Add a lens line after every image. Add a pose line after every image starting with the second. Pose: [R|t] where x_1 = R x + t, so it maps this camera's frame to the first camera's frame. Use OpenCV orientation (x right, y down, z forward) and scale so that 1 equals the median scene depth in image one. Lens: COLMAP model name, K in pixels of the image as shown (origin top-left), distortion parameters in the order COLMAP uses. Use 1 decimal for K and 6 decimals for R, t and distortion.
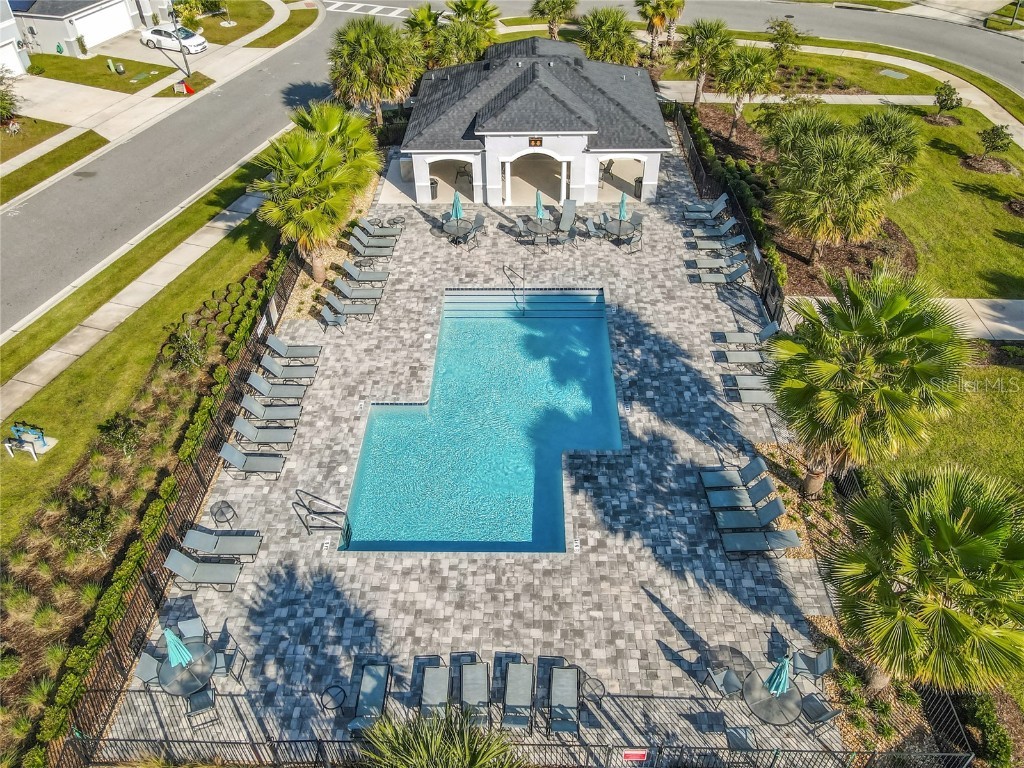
lens RADIAL K [[770.2, 0, 501.7], [0, 770.2, 353.7], [0, 0, 1]] dist [-0.000949, 0.002556]
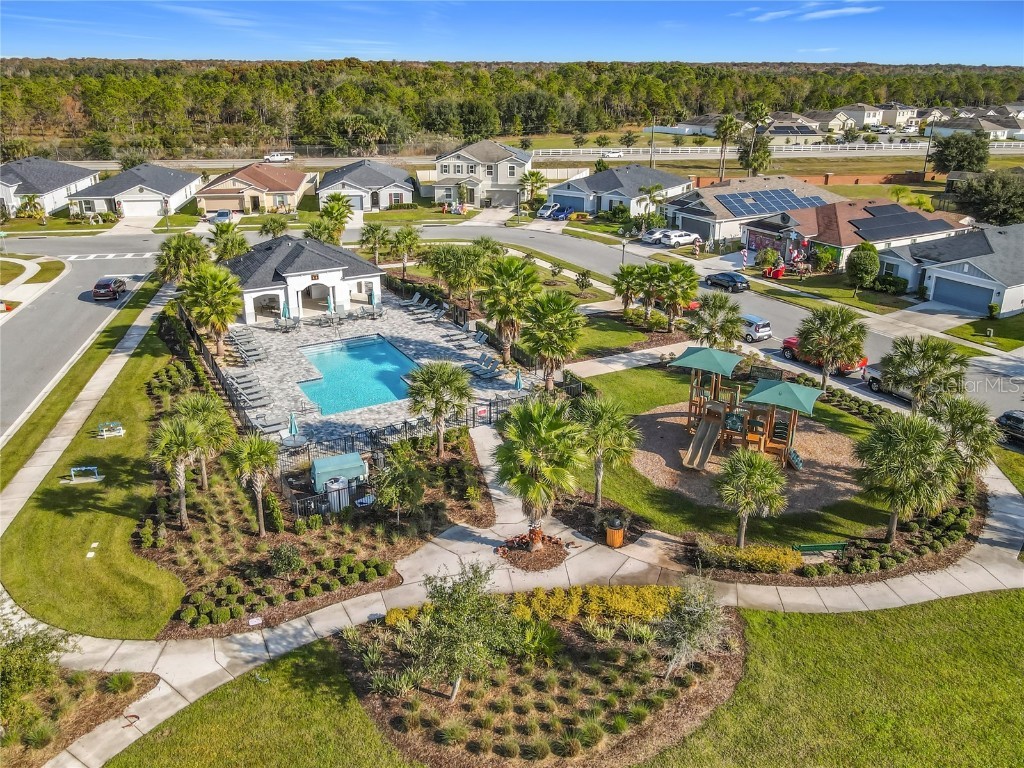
lens RADIAL K [[773.8, 0, 512.0], [0, 773.8, 384.0], [0, 0, 1]] dist [-0.006749, 0.005985]
pose [[0.852492, -0.174137, 0.492883, -0.729198], [0.313738, 0.924622, -0.215971, 0.722578], [-0.418121, 0.338750, 0.842866, -0.938579]]
